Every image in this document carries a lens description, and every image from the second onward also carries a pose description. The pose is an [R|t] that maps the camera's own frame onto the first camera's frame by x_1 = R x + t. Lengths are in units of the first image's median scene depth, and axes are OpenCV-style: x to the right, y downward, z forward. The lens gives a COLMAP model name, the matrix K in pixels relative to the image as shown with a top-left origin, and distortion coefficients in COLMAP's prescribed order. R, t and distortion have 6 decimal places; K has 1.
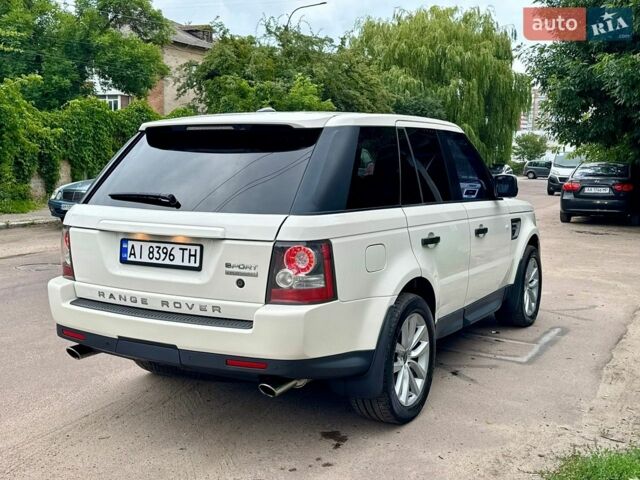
lens RADIAL K [[665.0, 0, 303.2], [0, 665.0, 228.1], [0, 0, 1]] dist [0.076551, 0.000000]
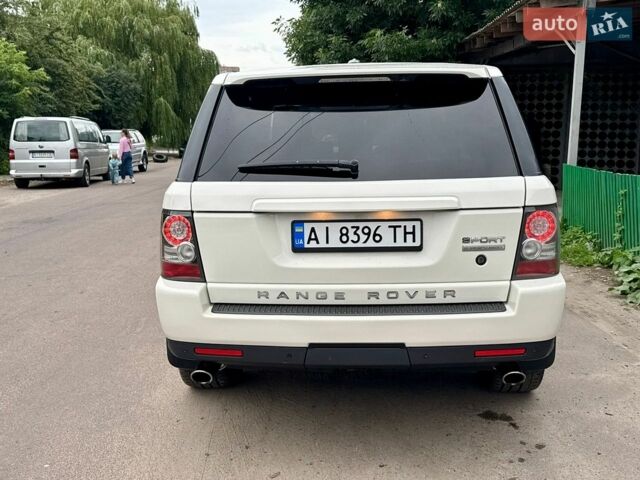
lens RADIAL K [[665.0, 0, 315.1], [0, 665.0, 234.1], [0, 0, 1]] dist [0.076551, 0.000000]
pose [[0.906124, -0.087489, 0.413865, -0.596640], [0.068436, 0.995809, 0.060674, -0.015181], [-0.417439, -0.026654, 0.908314, 0.294071]]
